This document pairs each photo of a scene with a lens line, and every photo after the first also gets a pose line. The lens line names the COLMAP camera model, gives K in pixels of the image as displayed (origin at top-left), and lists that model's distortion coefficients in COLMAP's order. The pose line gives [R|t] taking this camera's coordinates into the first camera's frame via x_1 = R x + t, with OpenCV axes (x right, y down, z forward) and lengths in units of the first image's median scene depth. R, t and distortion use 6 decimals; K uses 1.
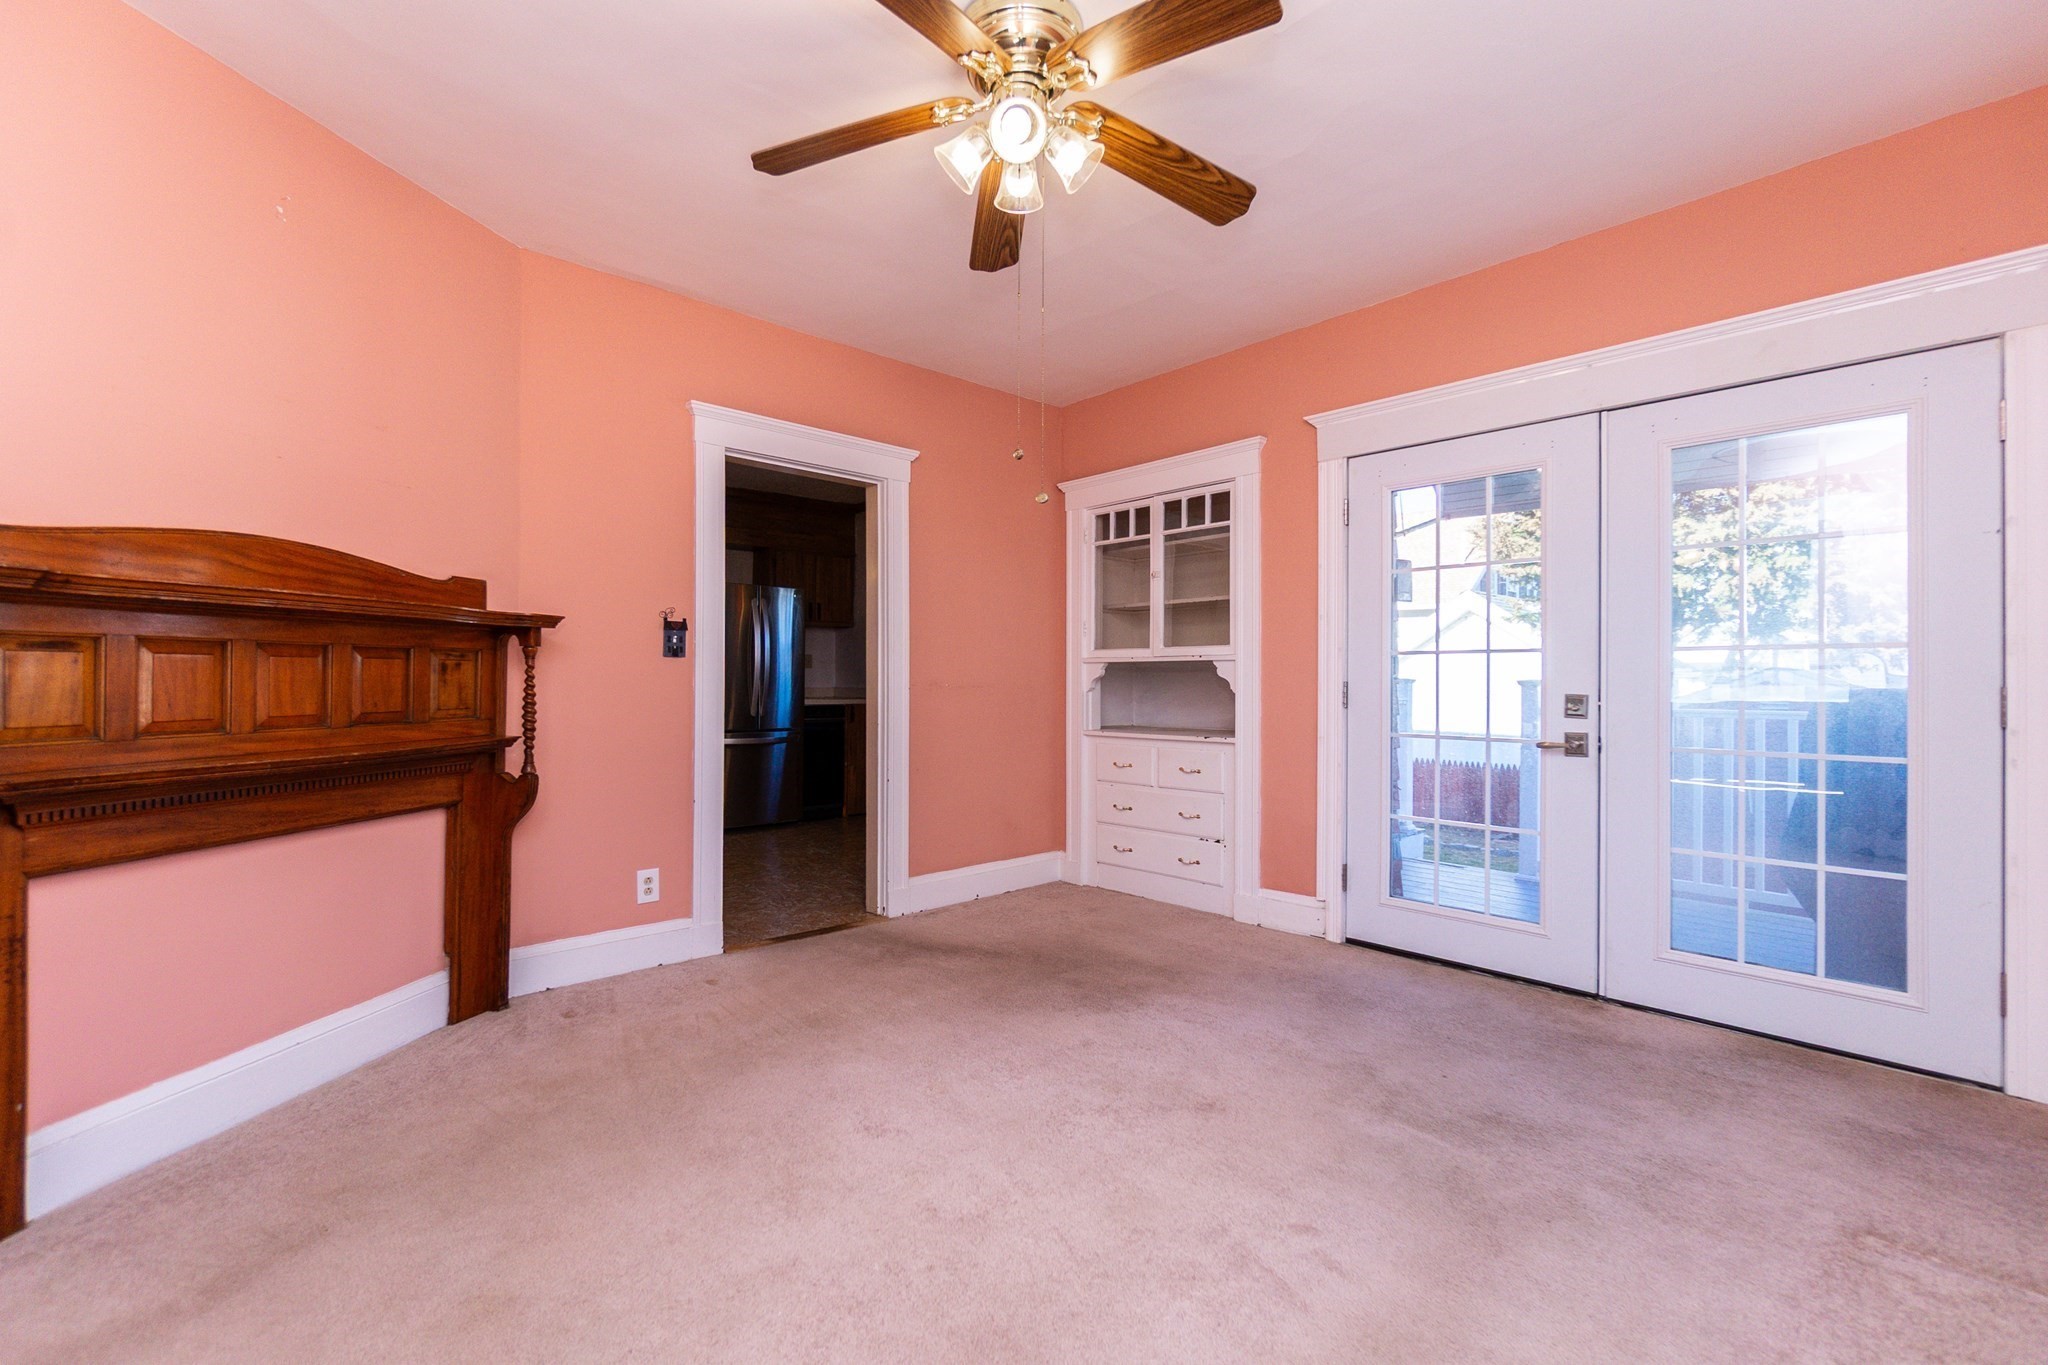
lens RADIAL K [[894.7, 0, 1004.9], [0, 894.7, 678.3], [0, 0, 1]] dist [-0.002106, -0.000834]
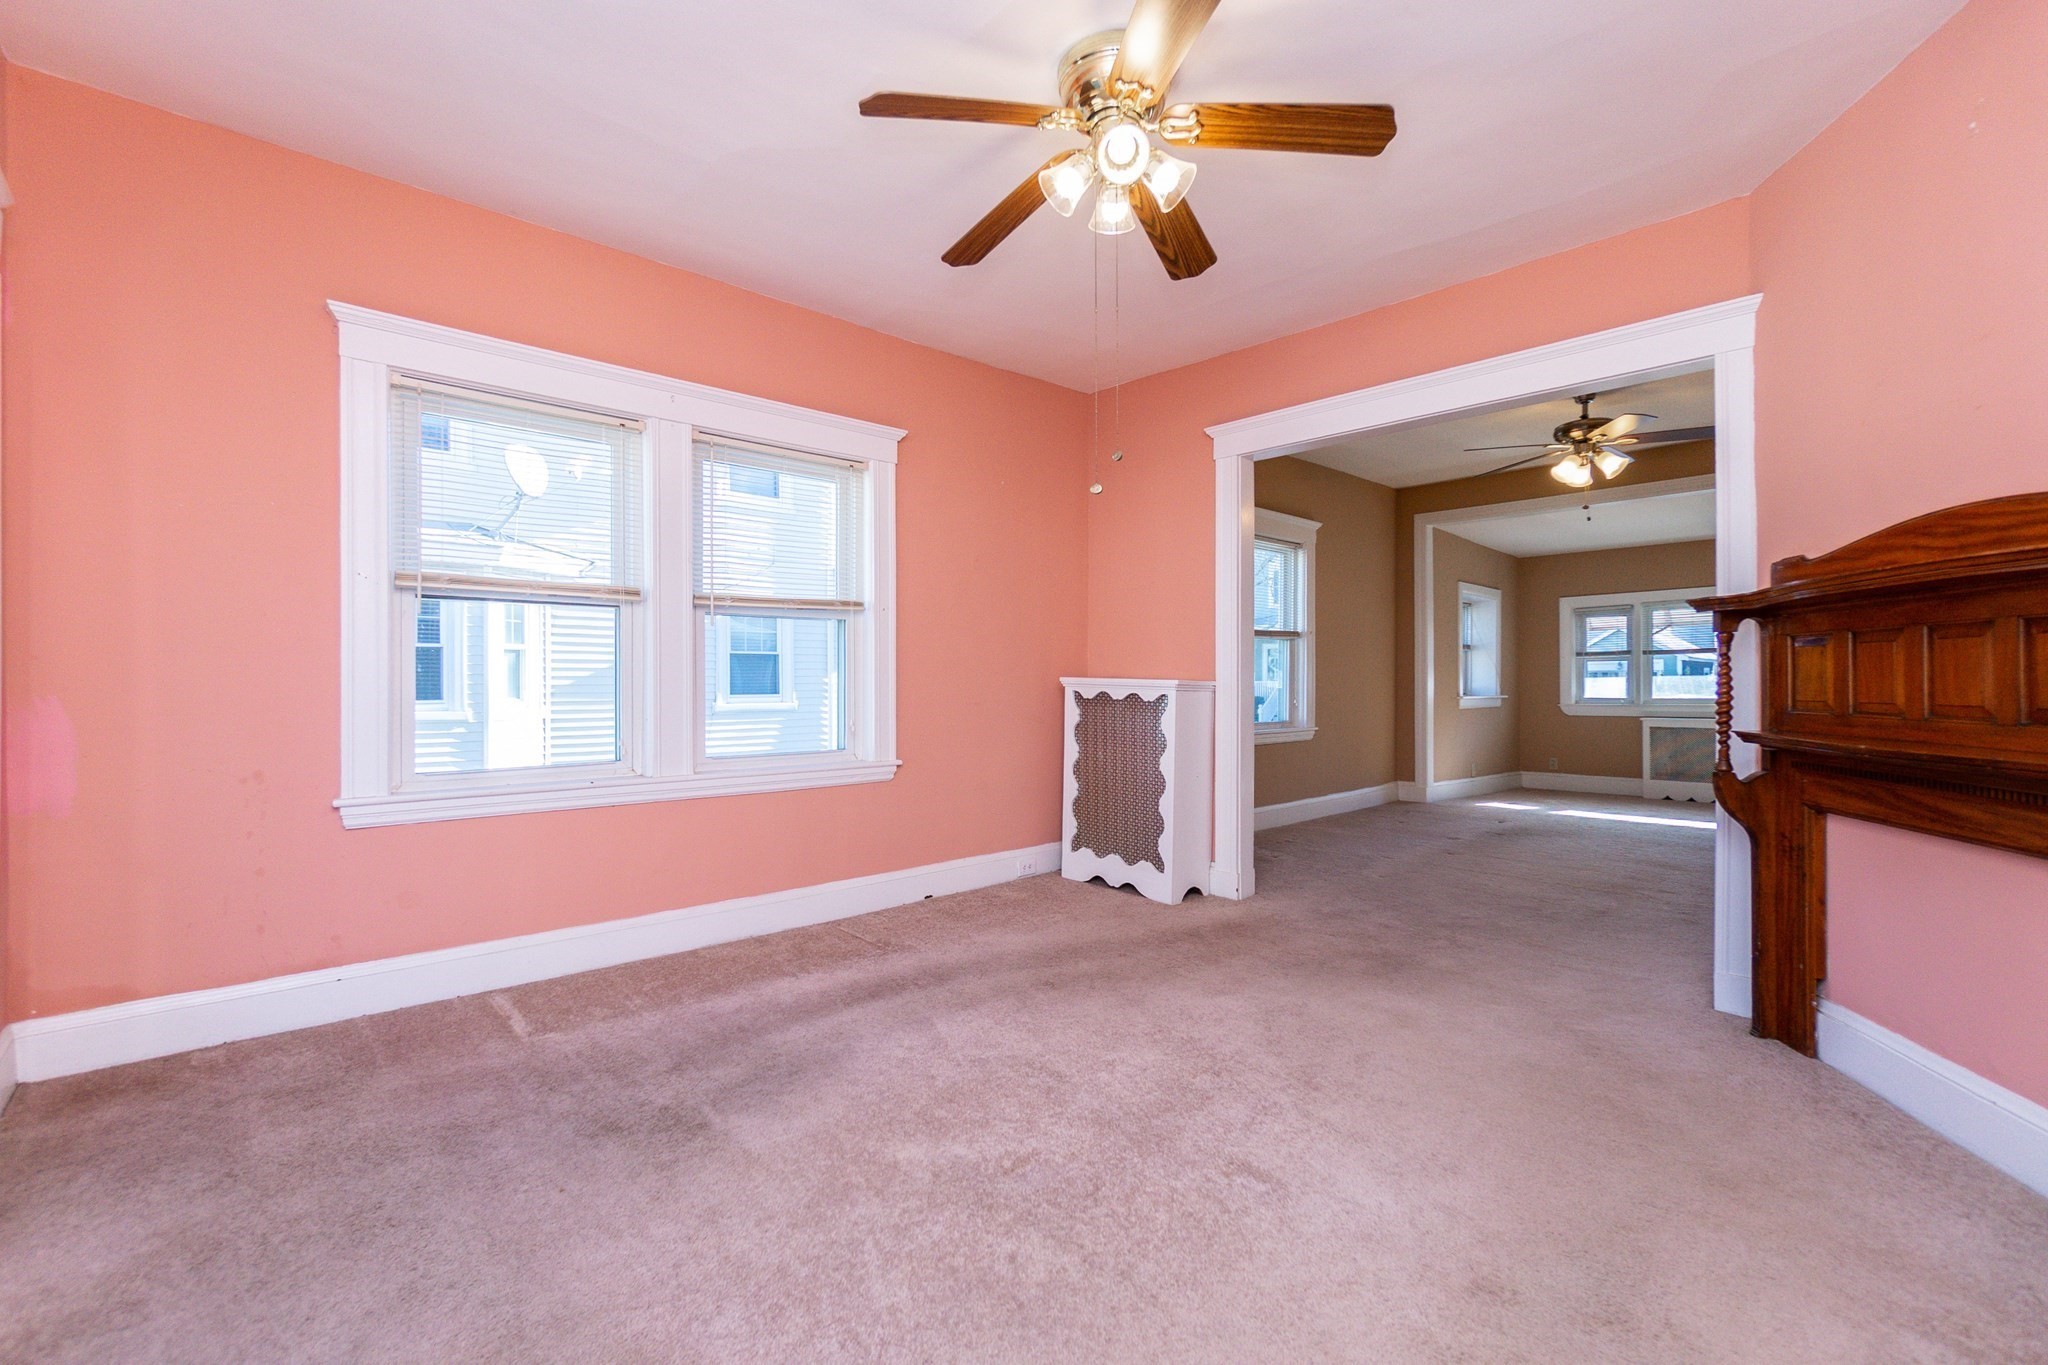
lens RADIAL K [[902.6, 0, 1001.9], [0, 902.6, 688.6], [0, 0, 1]] dist [0.001202, -0.000316]
pose [[-0.999996, -0.002819, -0.000665, 0.082101], [-0.002827, 0.999925, 0.011951, 0.010974], [0.000632, 0.011952, -0.999928, 1.164457]]
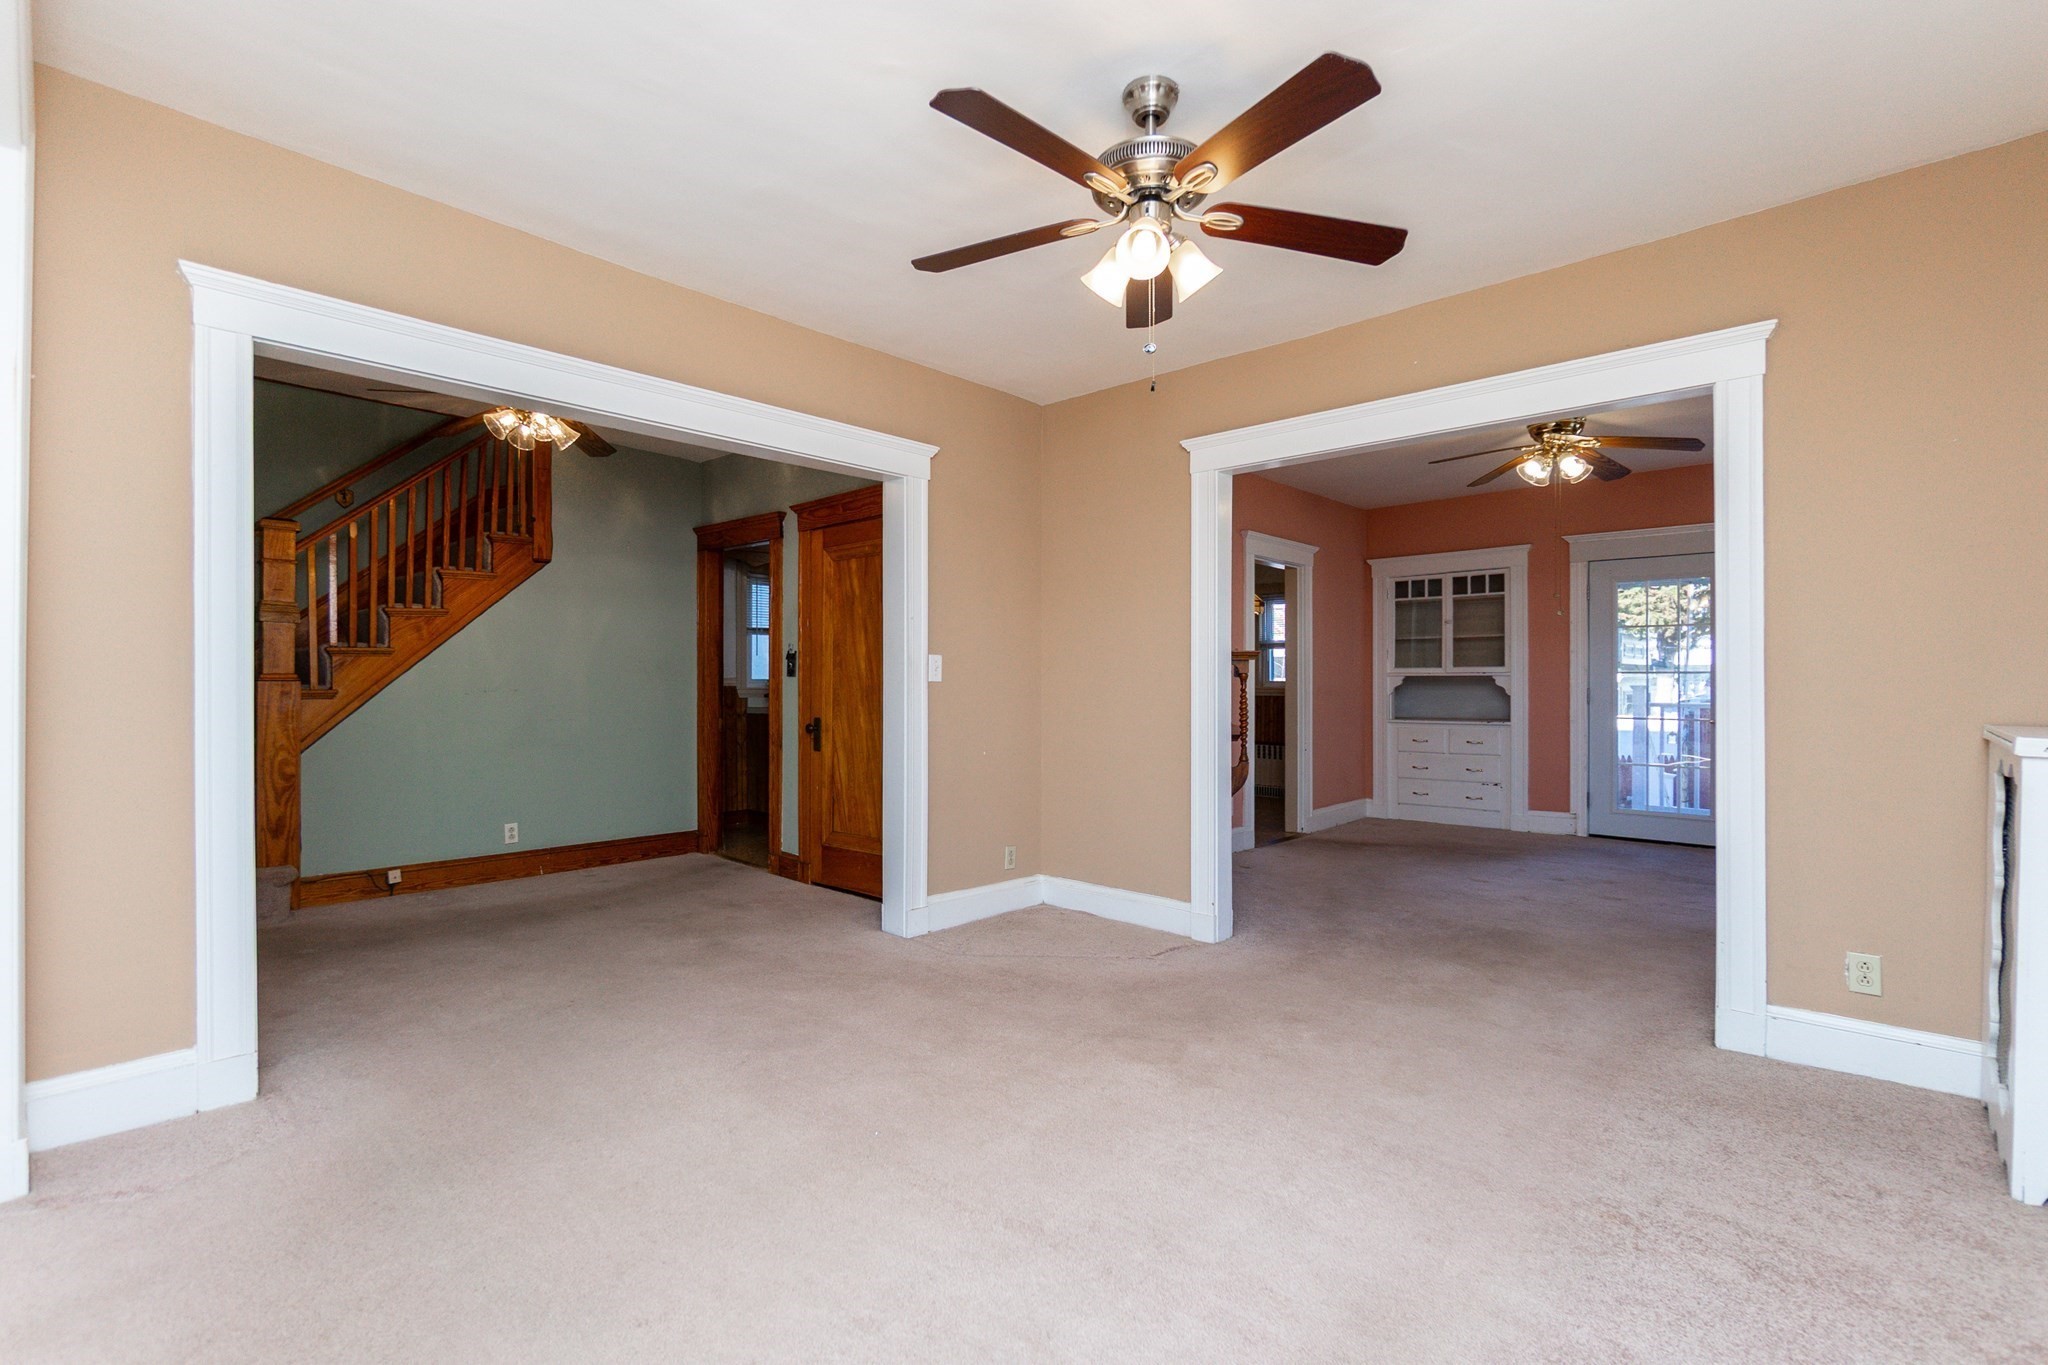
lens RADIAL K [[932.2, 0, 1019.7], [0, 932.2, 673.2], [0, 0, 1]] dist [-0.017788, 0.004098]
pose [[0.995718, -0.001878, 0.092425, -0.888119], [0.002416, 0.999981, -0.005710, -0.018681], [-0.092412, 0.005909, 0.995703, -0.701499]]
